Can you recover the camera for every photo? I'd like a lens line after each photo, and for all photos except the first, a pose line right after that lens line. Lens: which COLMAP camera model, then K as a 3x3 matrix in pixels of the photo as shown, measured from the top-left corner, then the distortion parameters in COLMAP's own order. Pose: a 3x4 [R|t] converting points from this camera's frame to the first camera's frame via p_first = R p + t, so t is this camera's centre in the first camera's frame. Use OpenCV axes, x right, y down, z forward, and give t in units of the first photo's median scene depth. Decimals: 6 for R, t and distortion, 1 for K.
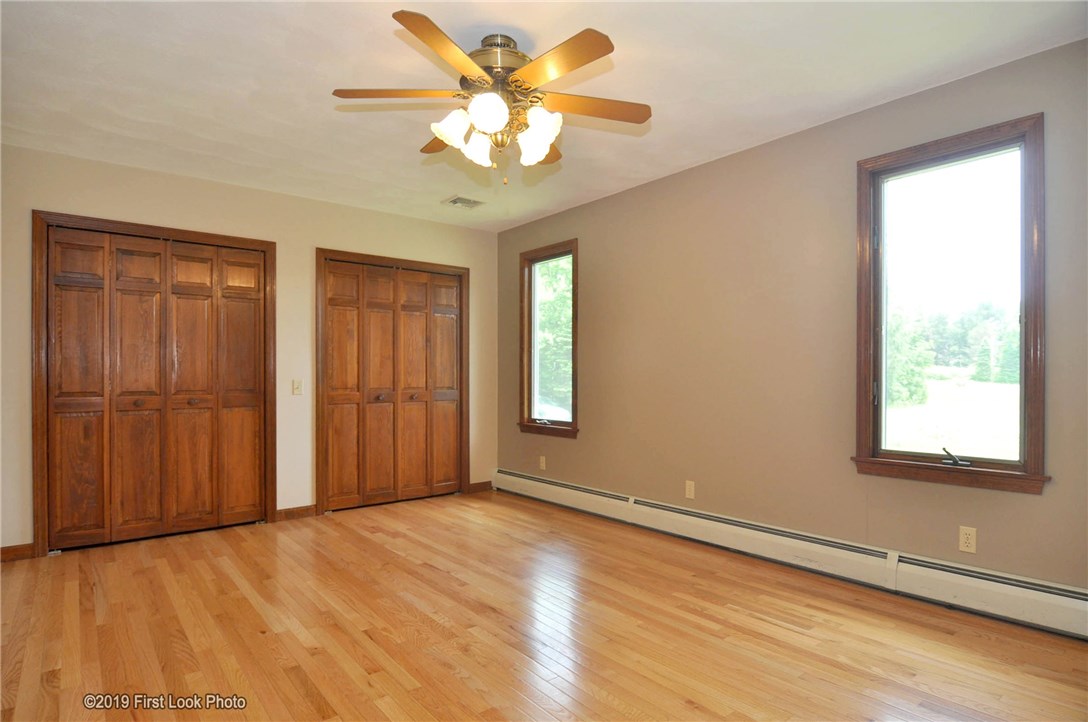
lens RADIAL K [[591.3, 0, 538.0], [0, 591.3, 366.8], [0, 0, 1]] dist [-0.001117, -0.014897]
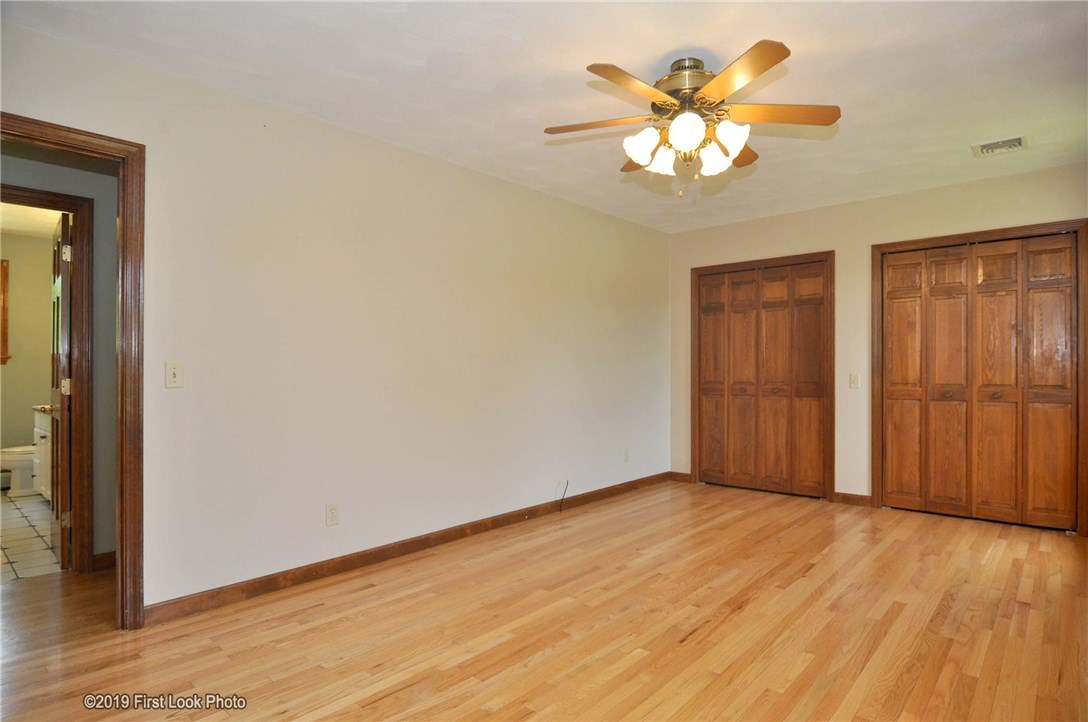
lens RADIAL K [[560.1, 0, 598.2], [0, 560.1, 357.1], [0, 0, 1]] dist [-0.004416, -0.014673]
pose [[0.202515, -0.018353, -0.979107, 0.523893], [0.021980, 0.999658, -0.014191, -0.005078], [0.979033, -0.018647, 0.202849, 0.375533]]
